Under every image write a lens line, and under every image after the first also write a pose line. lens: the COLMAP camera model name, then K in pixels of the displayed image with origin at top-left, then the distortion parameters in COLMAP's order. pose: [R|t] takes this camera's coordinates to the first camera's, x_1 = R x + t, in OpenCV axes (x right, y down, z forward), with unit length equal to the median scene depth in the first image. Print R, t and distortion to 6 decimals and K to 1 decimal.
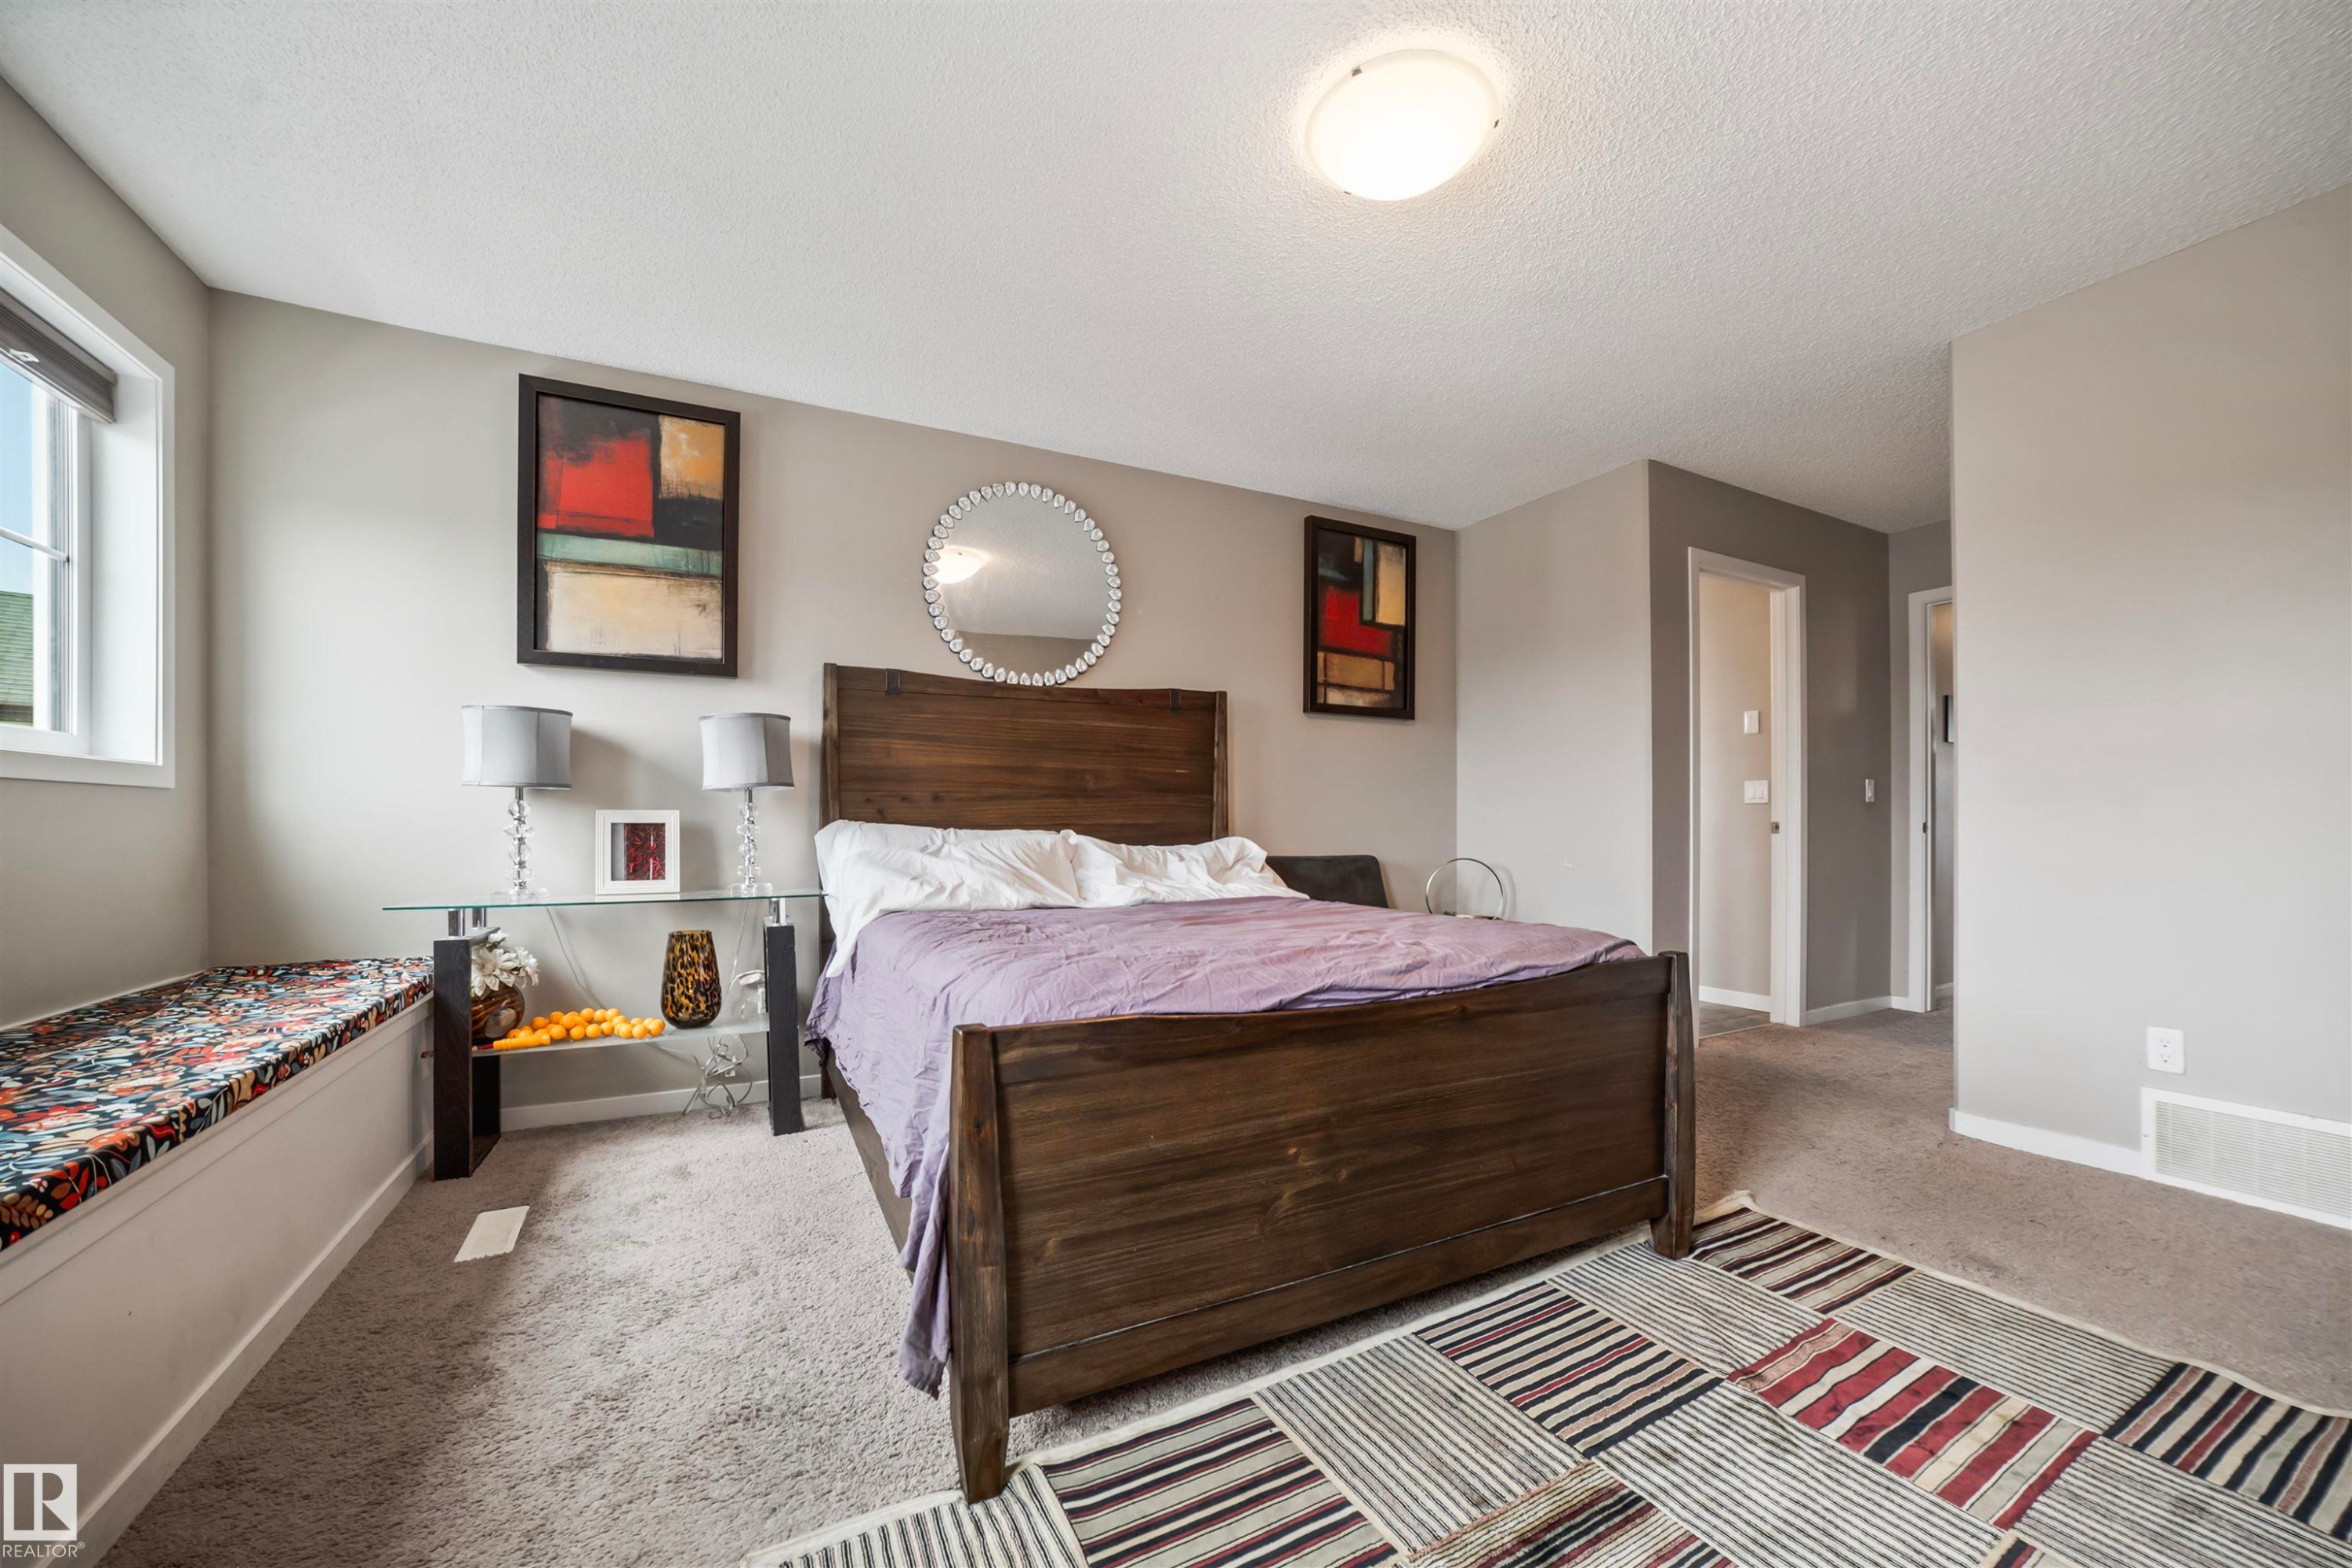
lens RADIAL K [[909.0, 0, 1211.5], [0, 909.0, 810.8], [0, 0, 1]] dist [-0.044991, 0.012644]
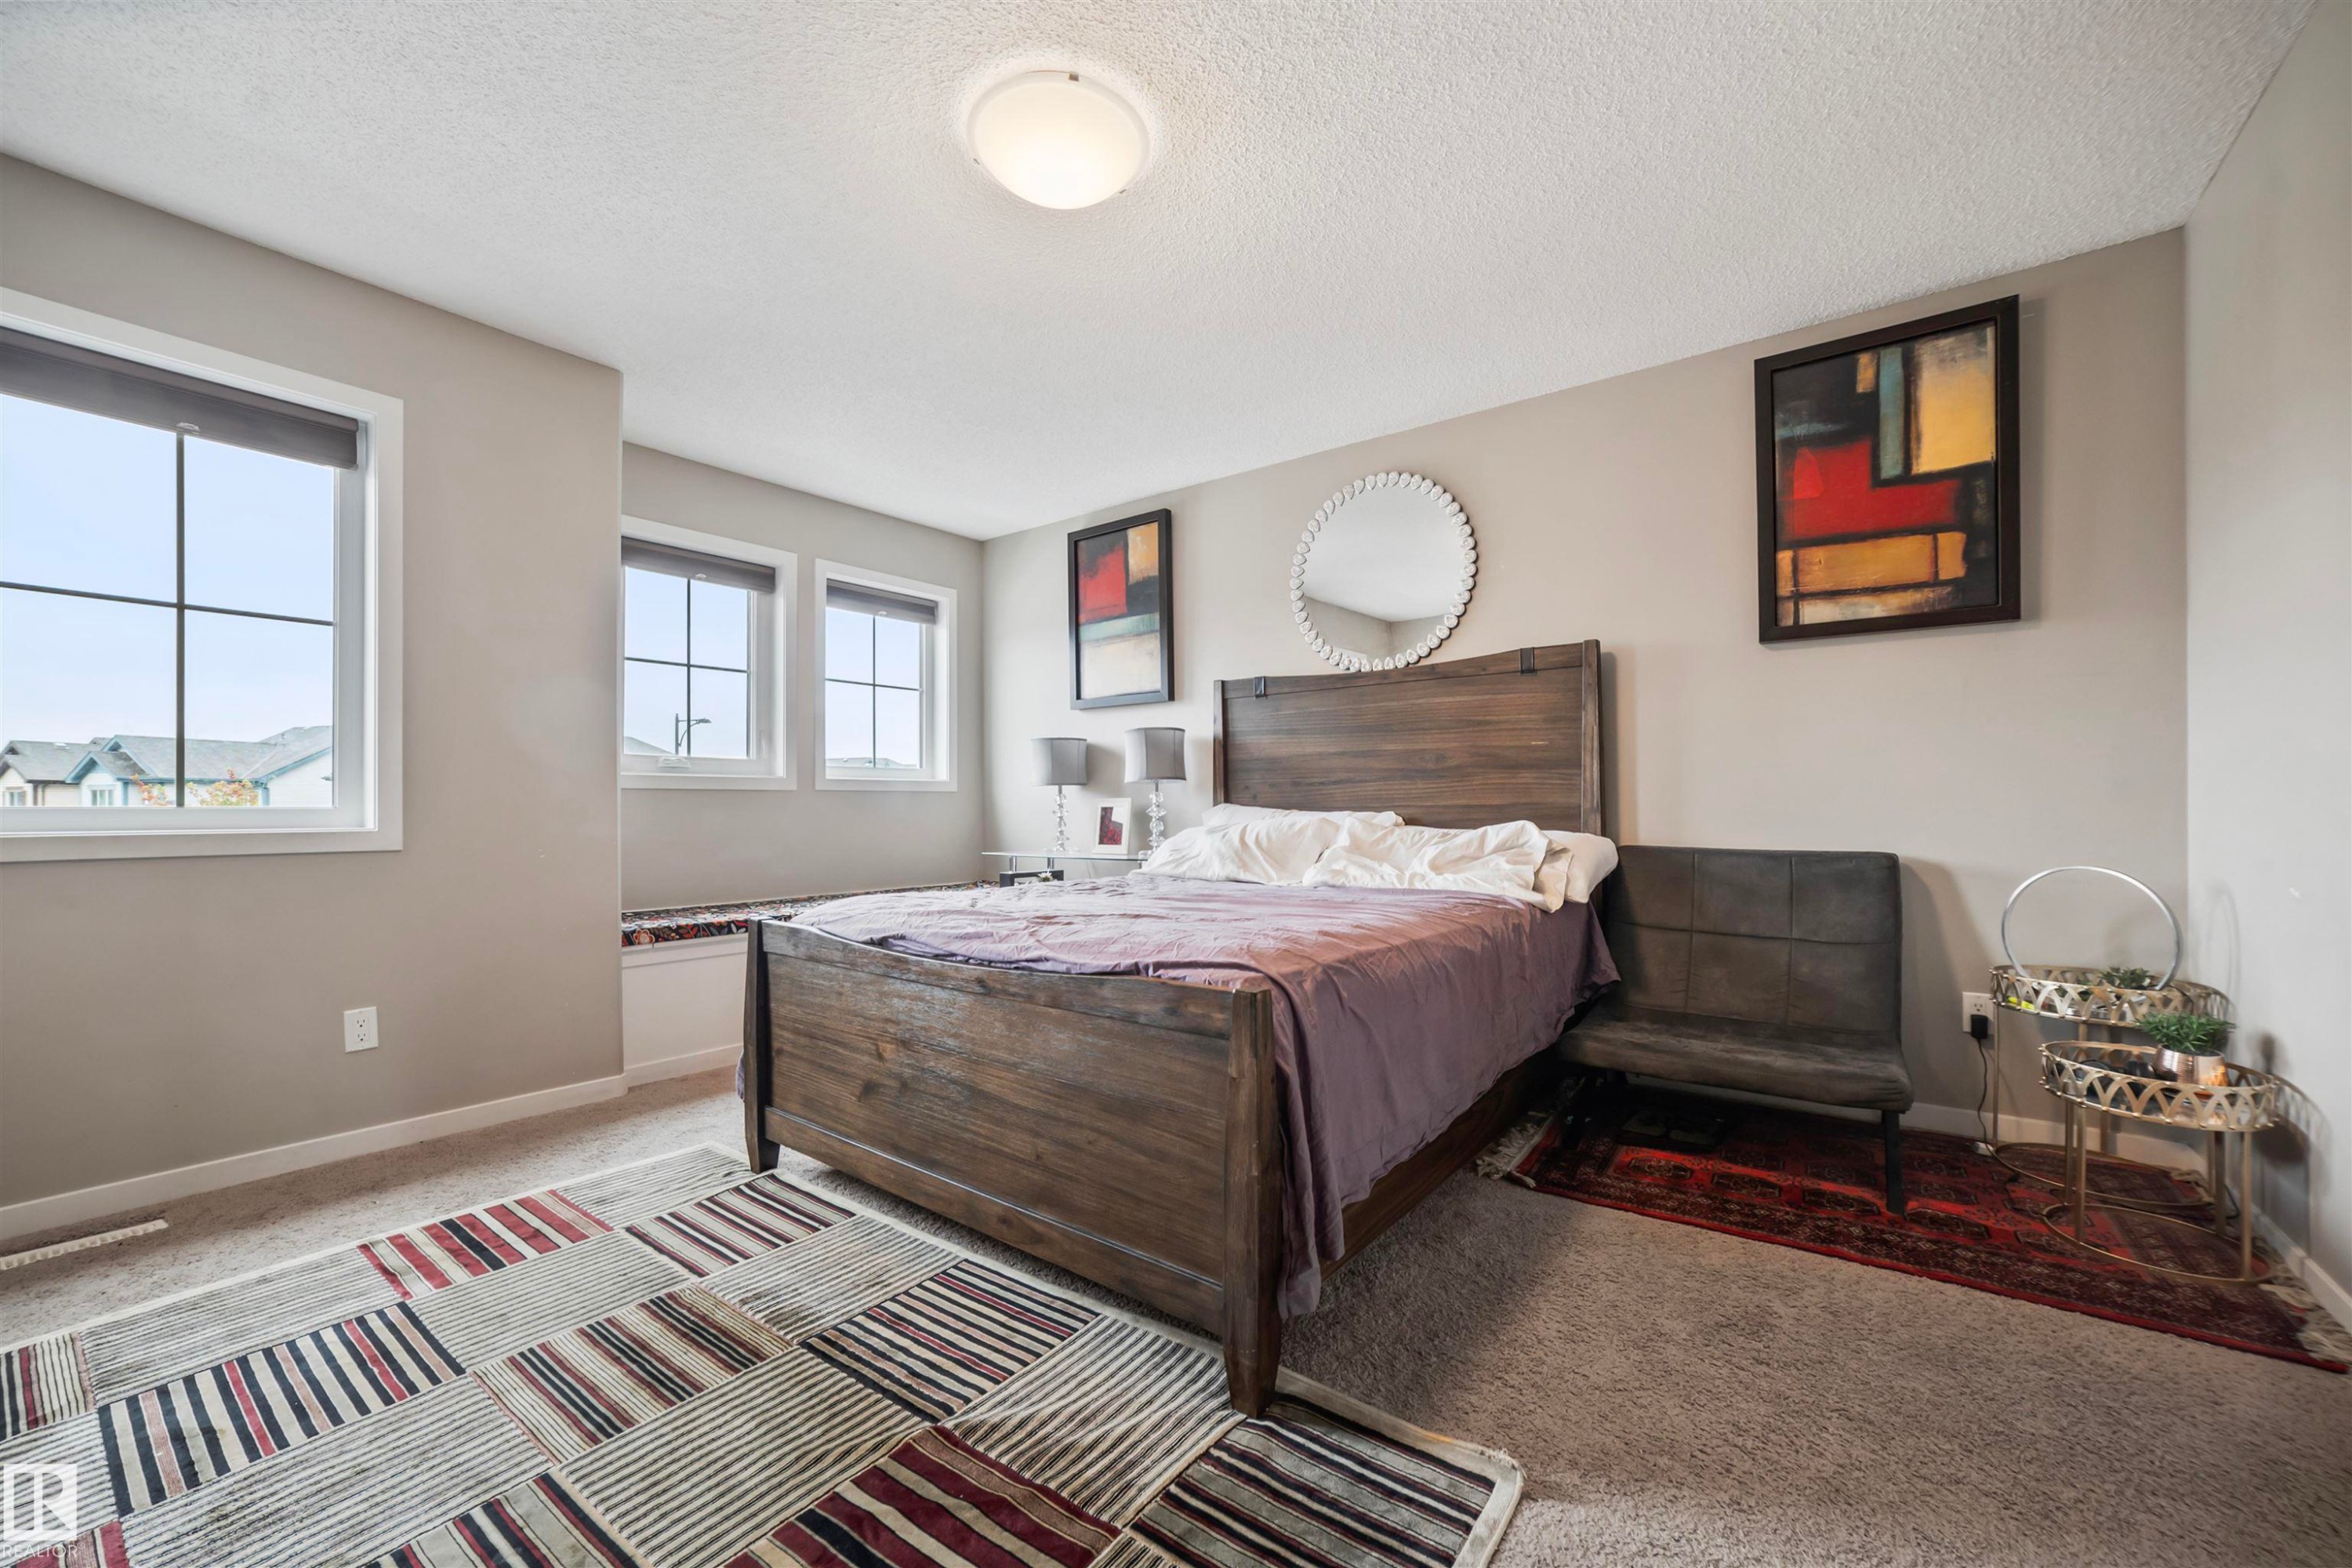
lens RADIAL K [[909.0, 0, 1181.3], [0, 909.0, 803.2], [0, 0, 1]] dist [-0.044991, 0.012644]
pose [[0.419834, -0.002835, -0.907596, 0.682697], [0.020095, 0.999779, 0.006172, 0.001465], [0.907378, -0.020829, 0.419798, 0.387134]]
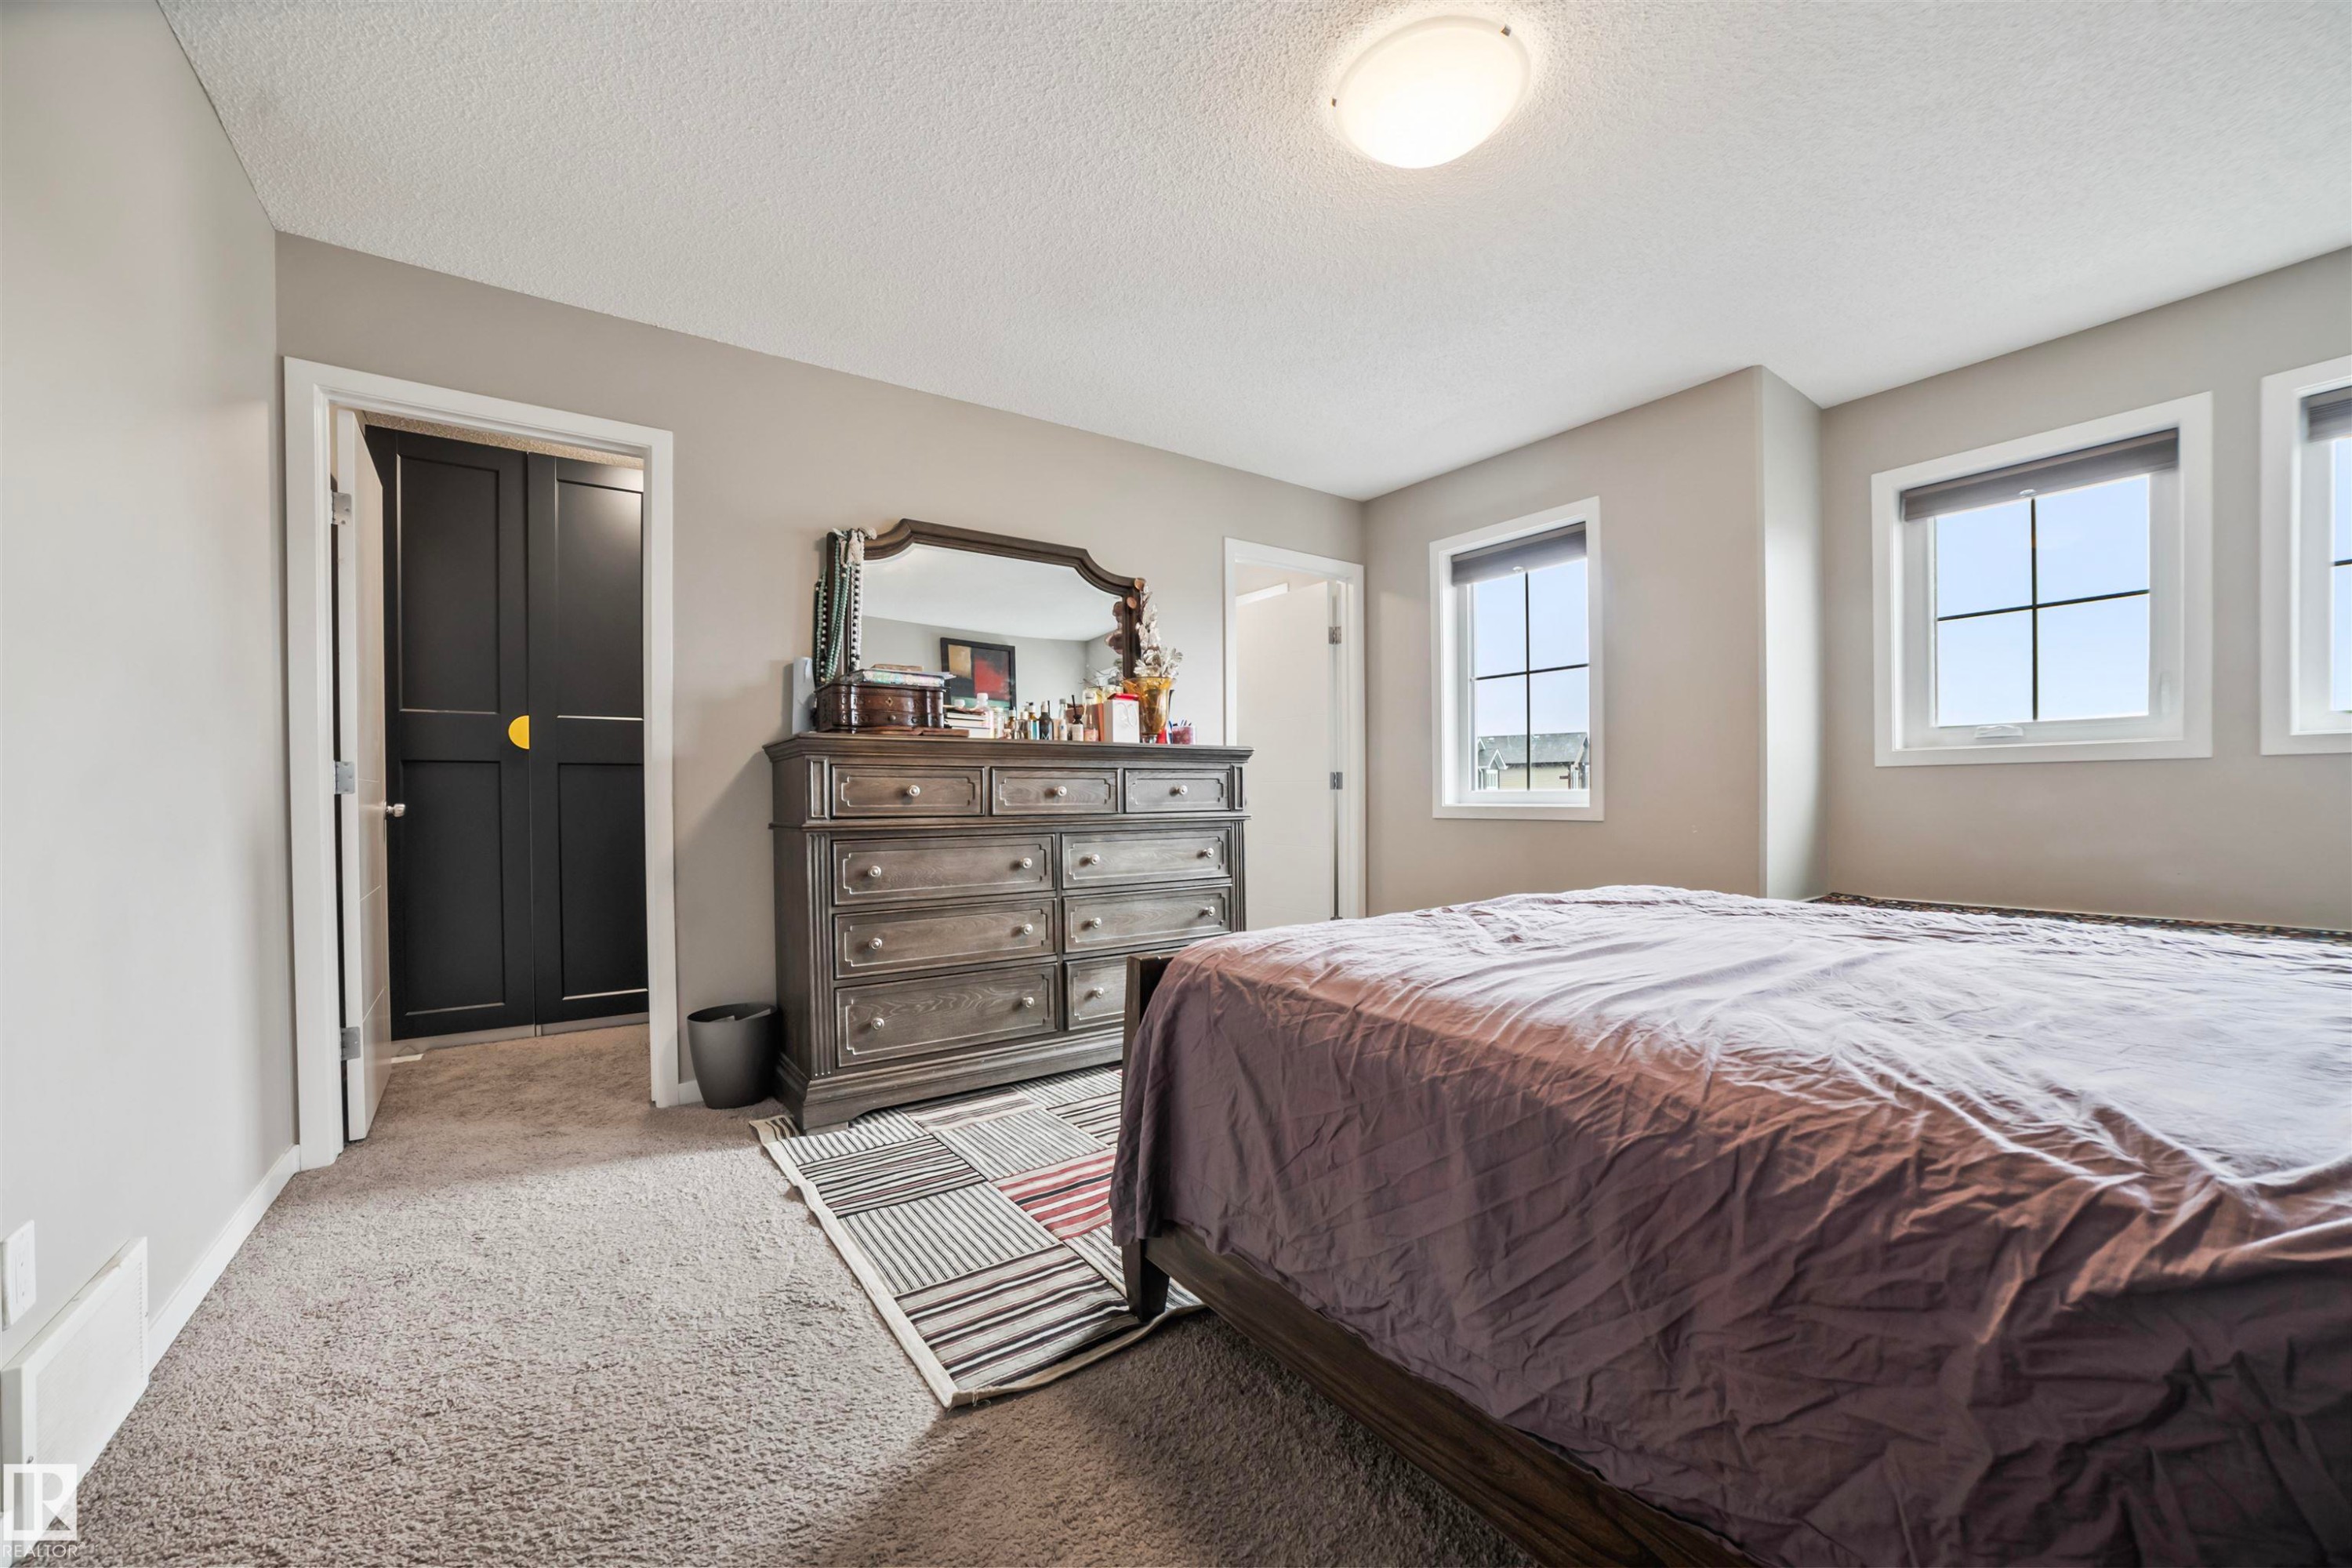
lens RADIAL K [[909.0, 0, 1183.0], [0, 909.0, 794.5], [0, 0, 1]] dist [-0.044991, 0.012644]
pose [[-0.992288, 0.011027, -0.123460, 0.326913], [0.013234, 0.999767, -0.017071, 0.013074], [0.123243, -0.018574, -0.992203, 1.099293]]
